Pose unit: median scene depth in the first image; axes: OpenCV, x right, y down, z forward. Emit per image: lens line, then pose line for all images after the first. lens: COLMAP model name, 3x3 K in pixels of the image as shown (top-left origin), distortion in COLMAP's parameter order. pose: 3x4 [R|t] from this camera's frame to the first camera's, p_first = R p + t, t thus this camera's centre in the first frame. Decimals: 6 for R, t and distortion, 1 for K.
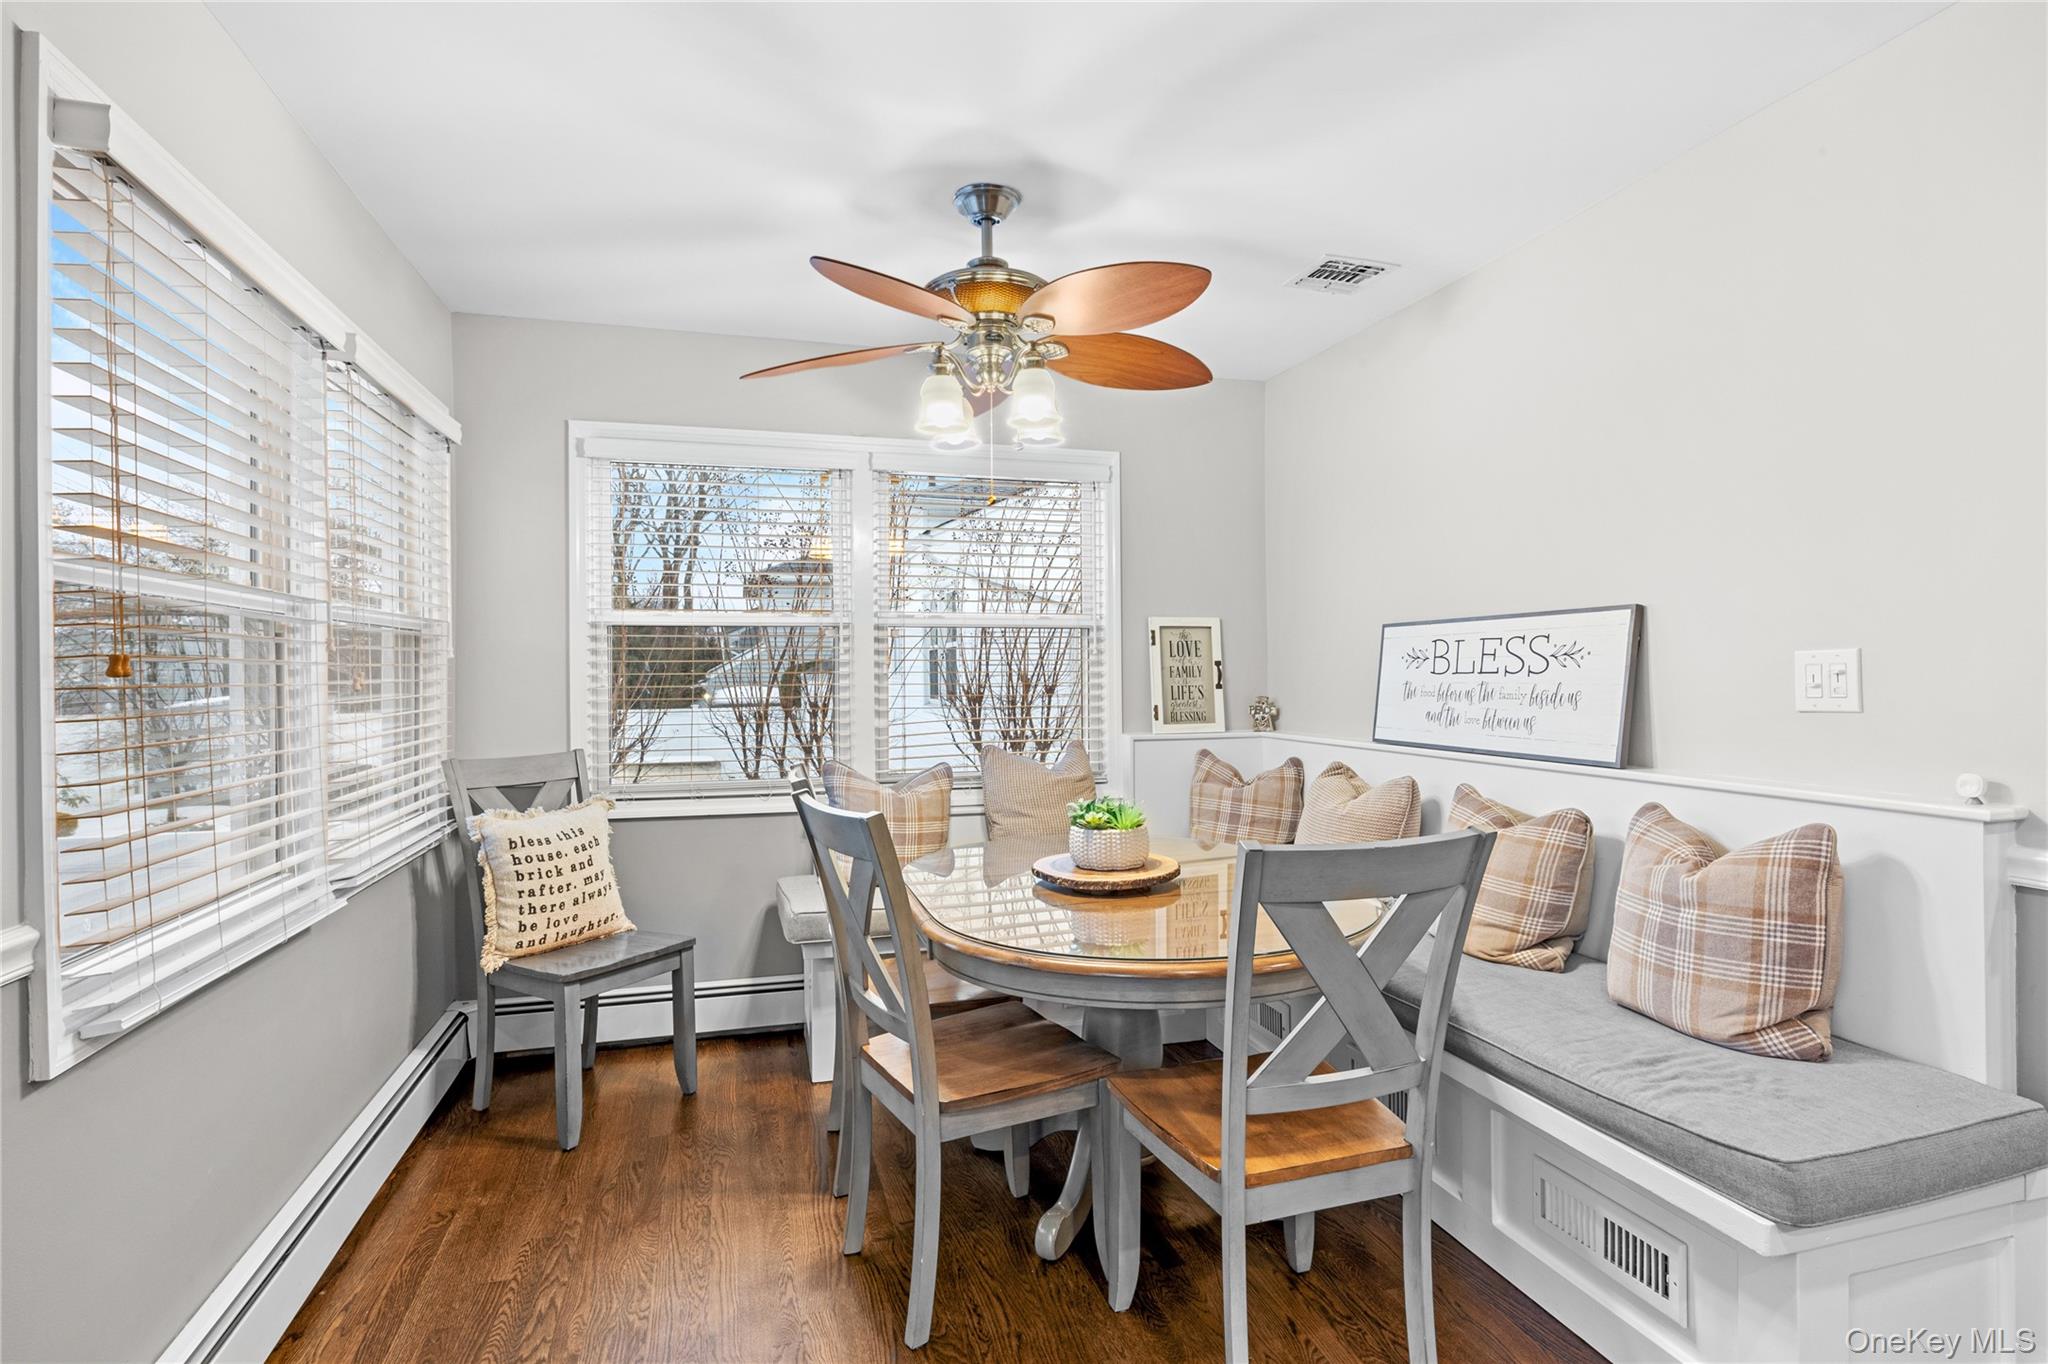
lens RADIAL K [[1045.0, 0, 1027.1], [0, 1045.0, 680.7], [0, 0, 1]] dist [-0.004675, 0.000694]
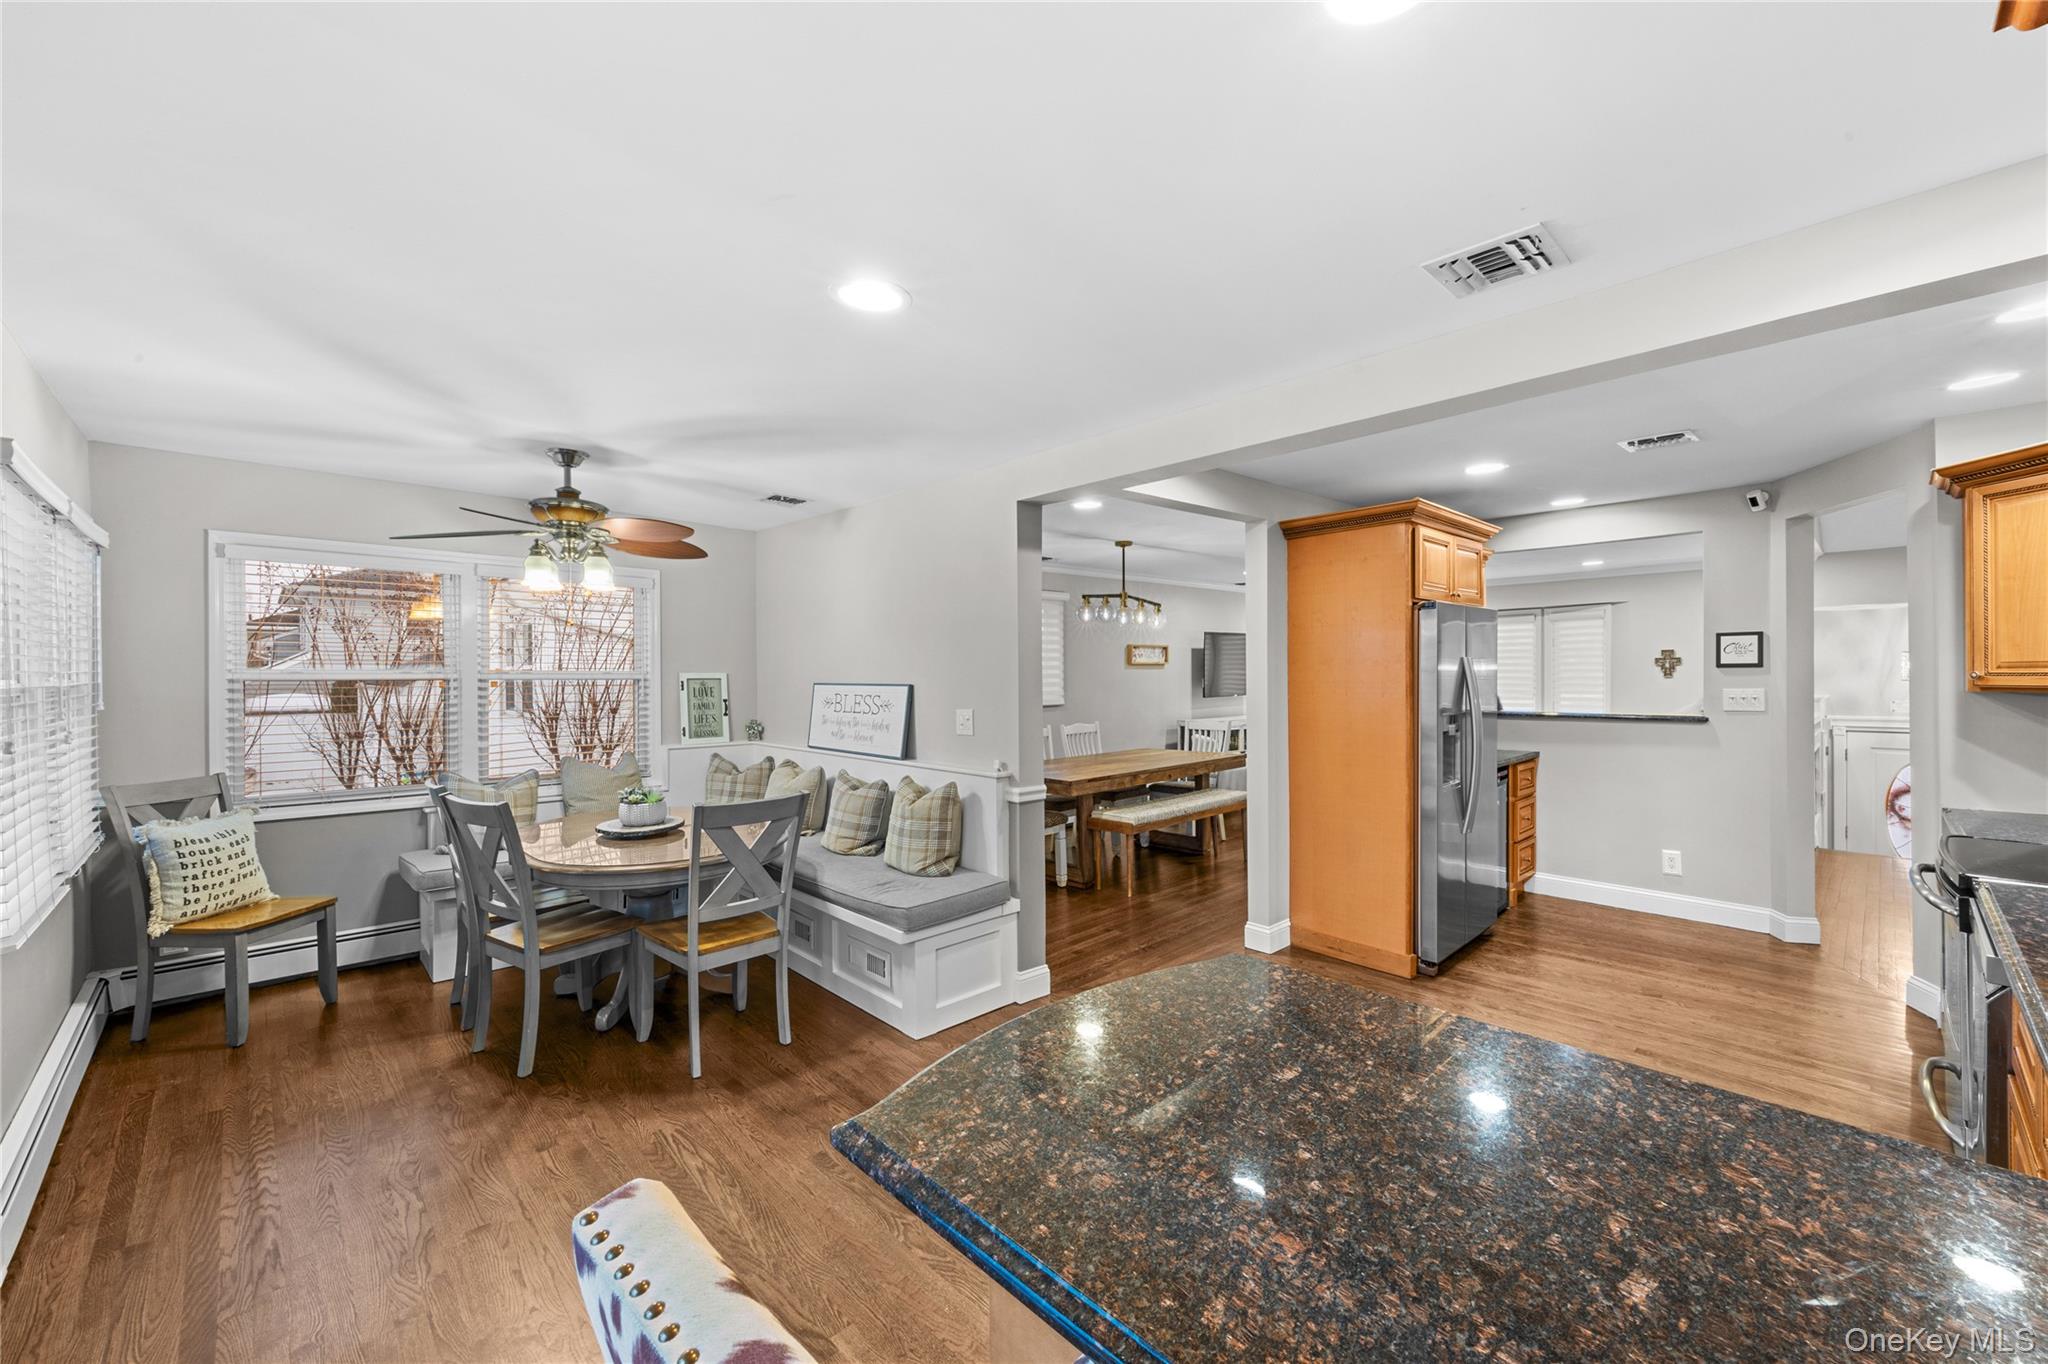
lens RADIAL K [[810.8, 0, 1029.5], [0, 810.8, 681.4], [0, 0, 1]] dist [0.002003, -0.000028]
pose [[0.883510, 0.003314, 0.468401, 0.009808], [-0.002074, 0.999993, -0.003163, -0.068943], [-0.468408, 0.001823, 0.883511, -0.568194]]
